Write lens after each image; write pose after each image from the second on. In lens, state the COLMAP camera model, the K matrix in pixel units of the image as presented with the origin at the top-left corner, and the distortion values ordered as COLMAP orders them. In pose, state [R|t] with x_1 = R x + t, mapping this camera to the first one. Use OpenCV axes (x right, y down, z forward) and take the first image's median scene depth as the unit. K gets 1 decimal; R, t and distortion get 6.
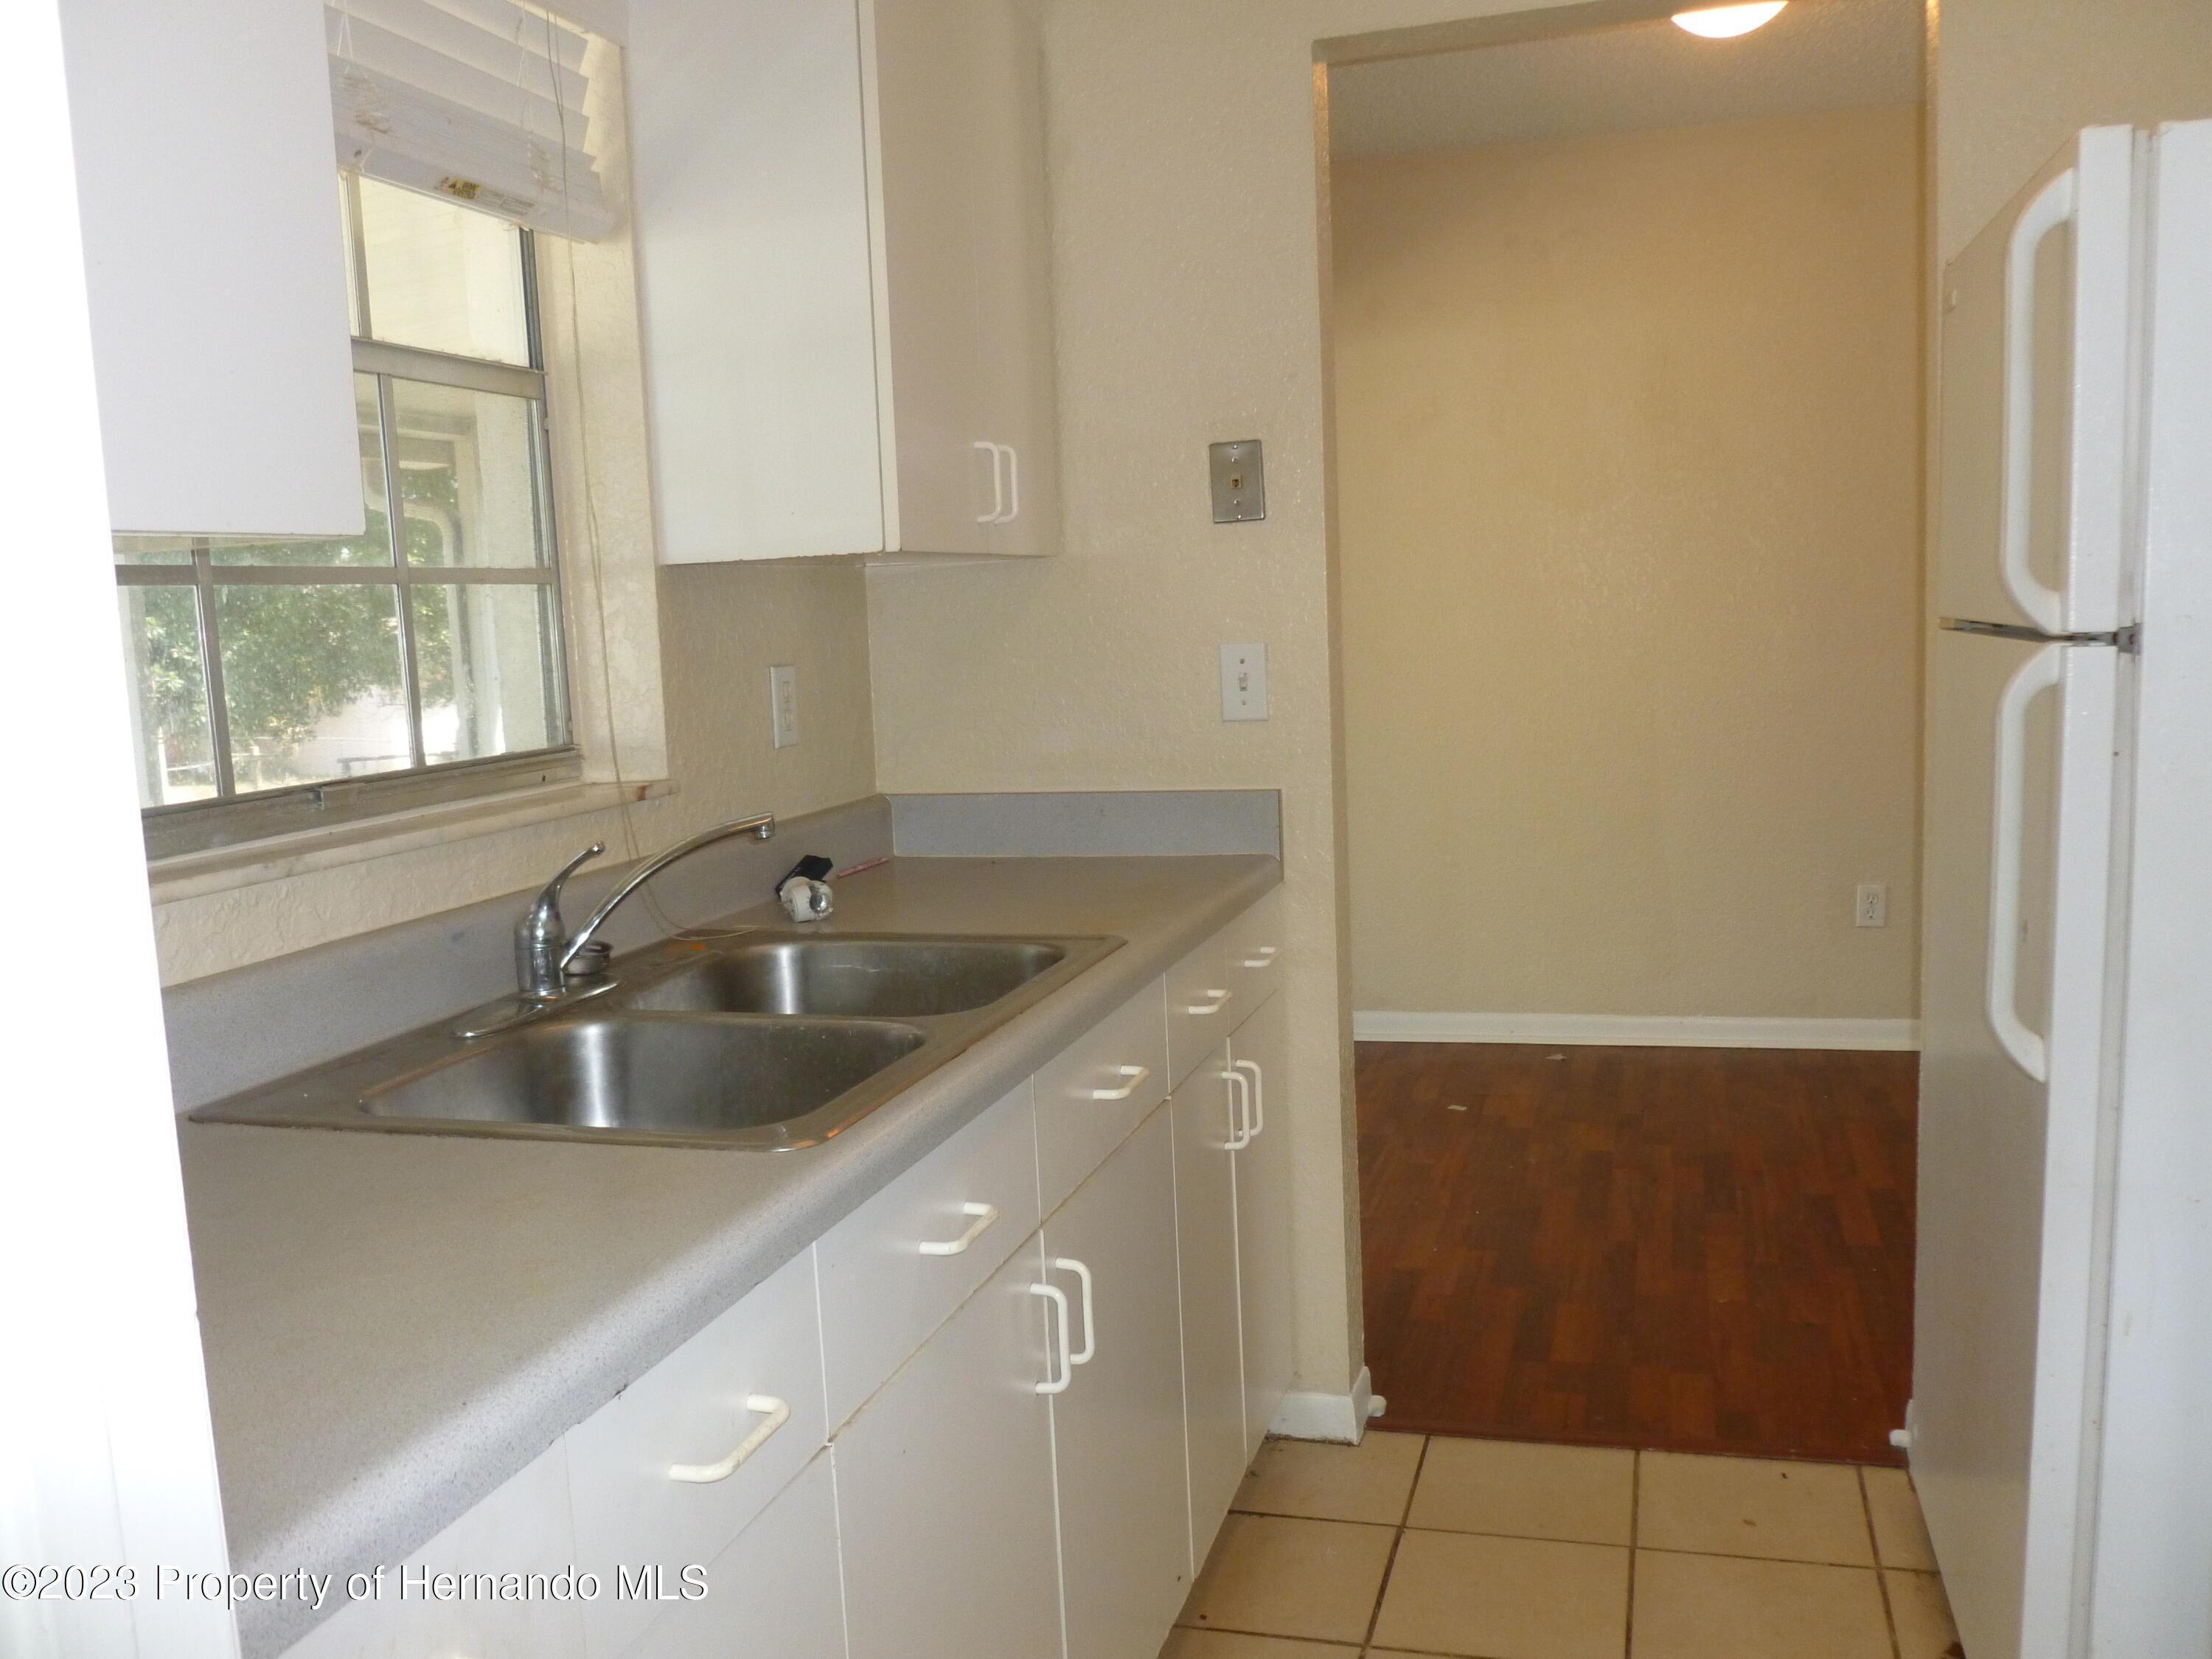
lens RADIAL K [[1853.3, 0, 1106.0], [0, 1853.3, 829.5], [0, 0, 1]] dist [-0.058050, 0.012691]
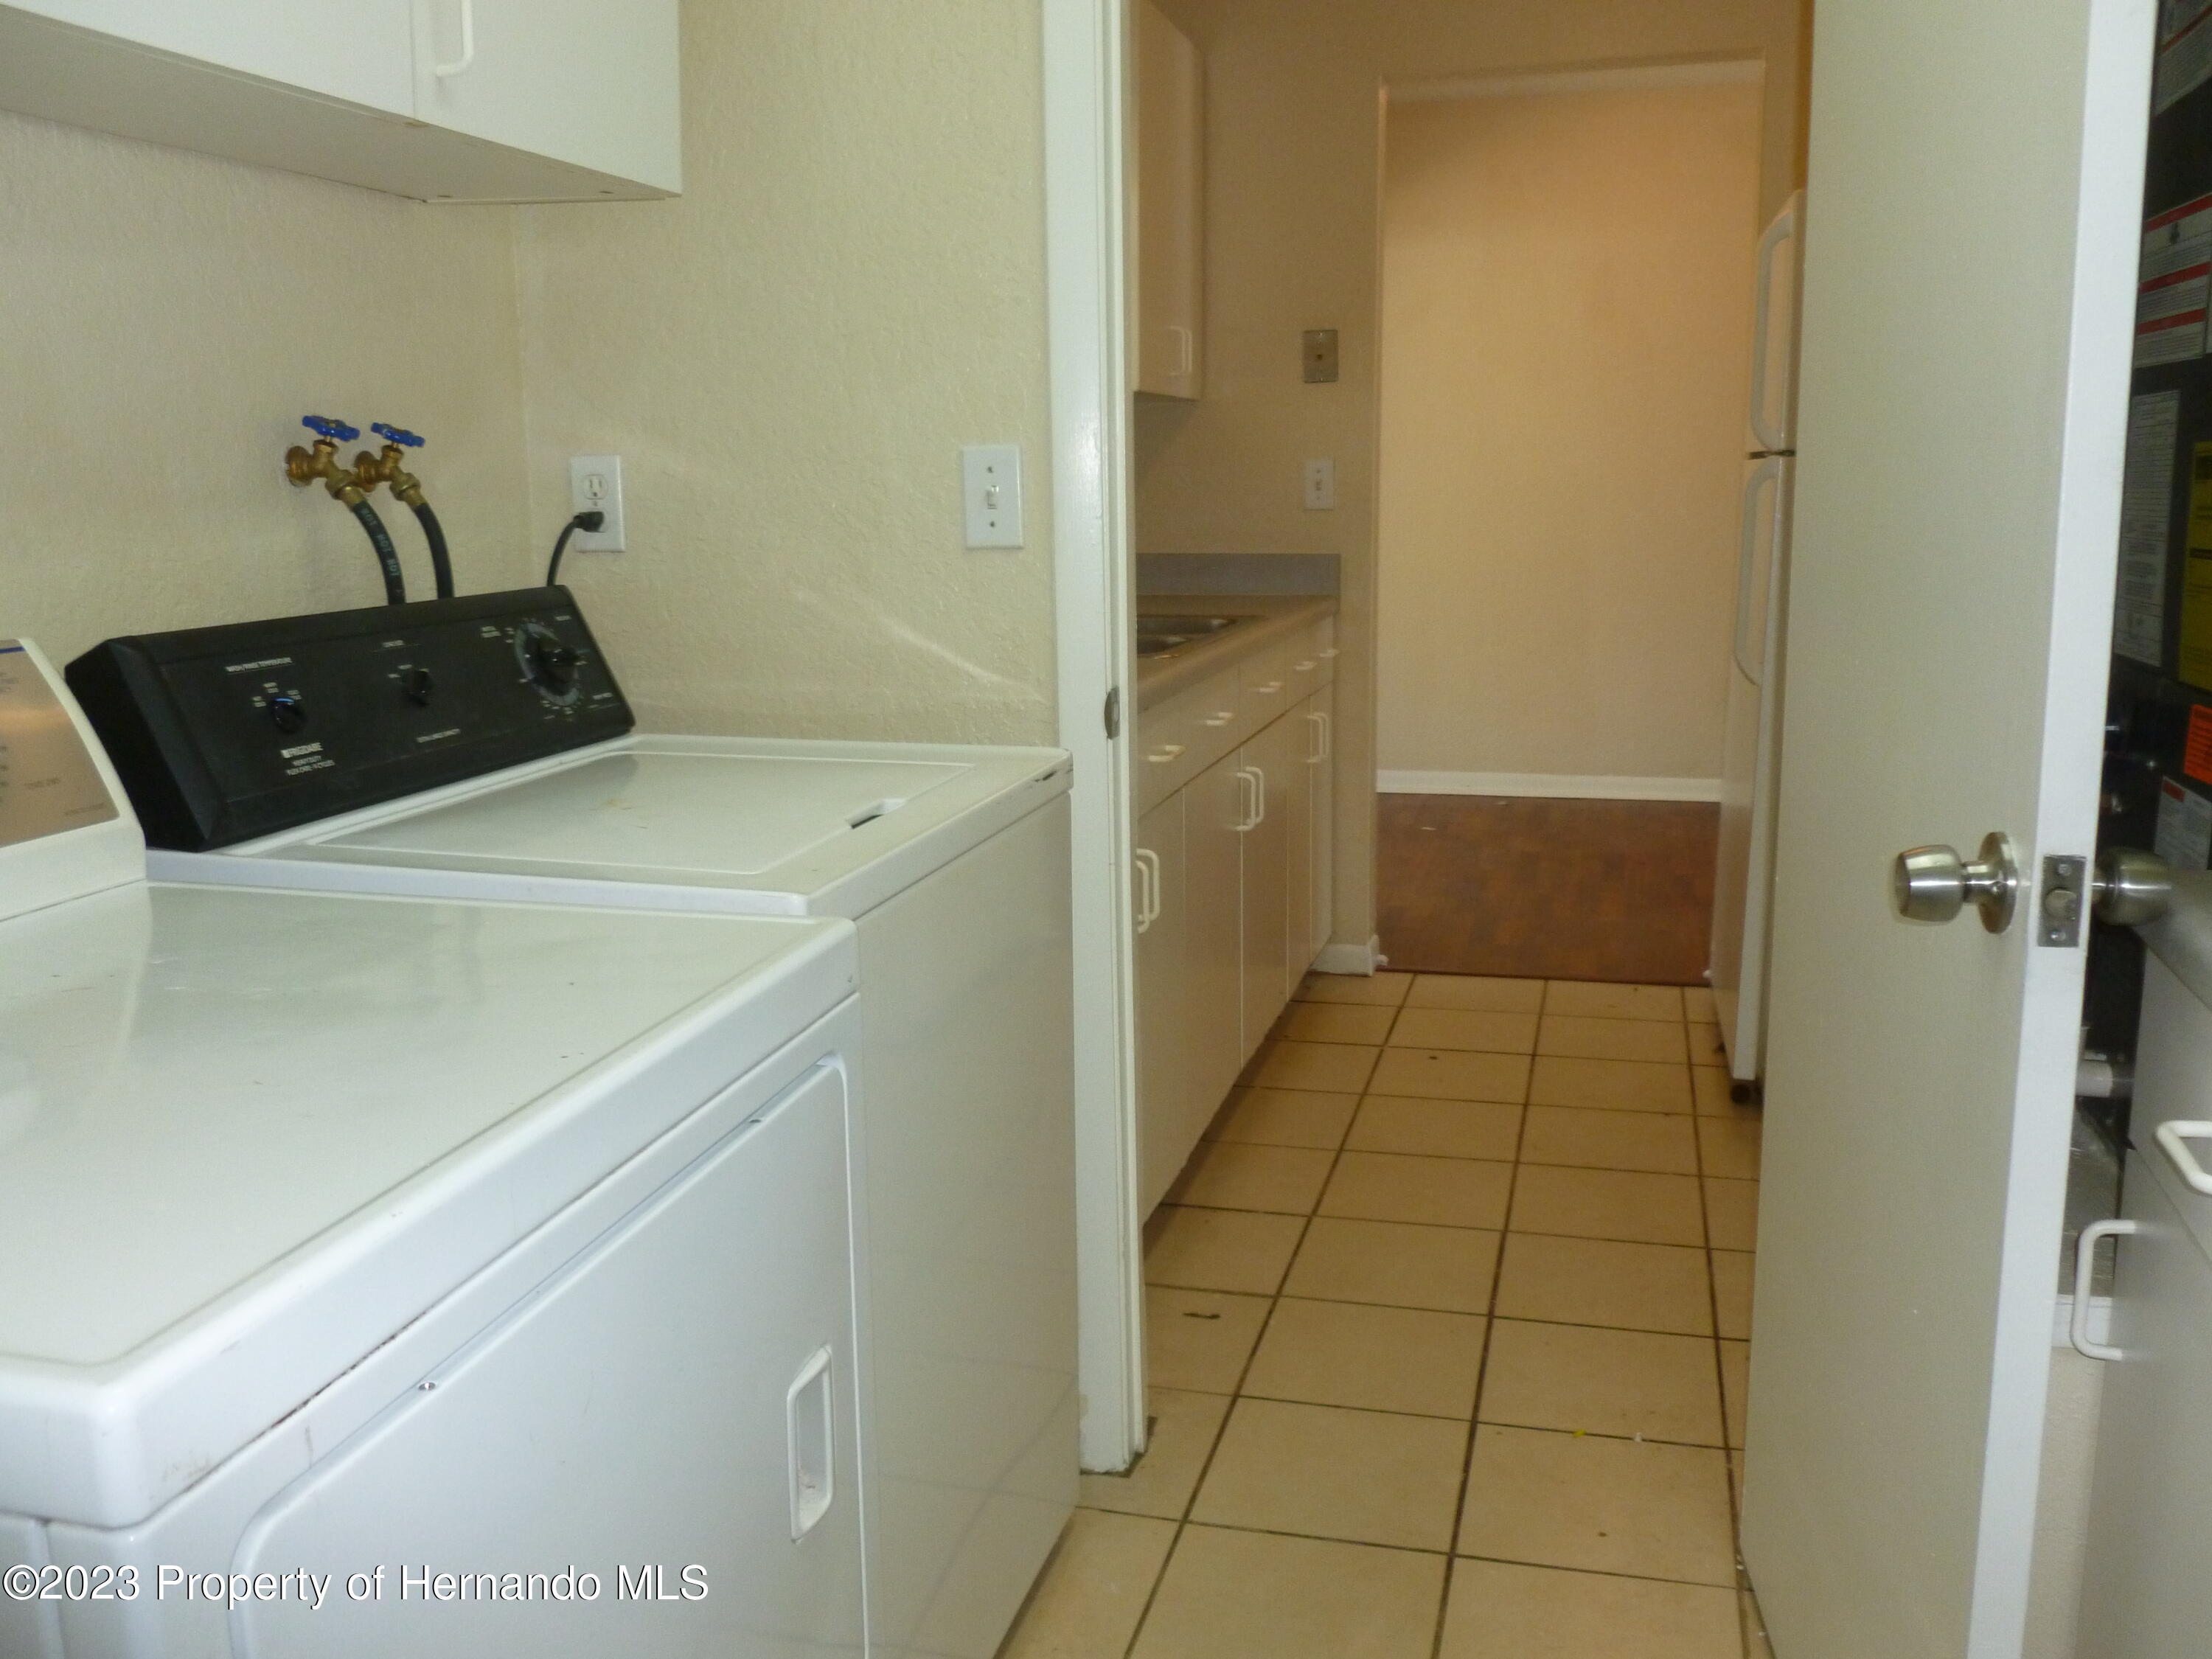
lens RADIAL K [[1883.2, 0, 1106.0], [0, 1883.2, 829.5], [0, 0, 1]] dist [-0.064605, 0.034194]
pose [[0.998997, 0.028788, 0.034289, -0.150054], [-0.031124, 0.997085, 0.069658, 0.104743], [-0.032184, -0.070655, 0.996981, -0.595558]]
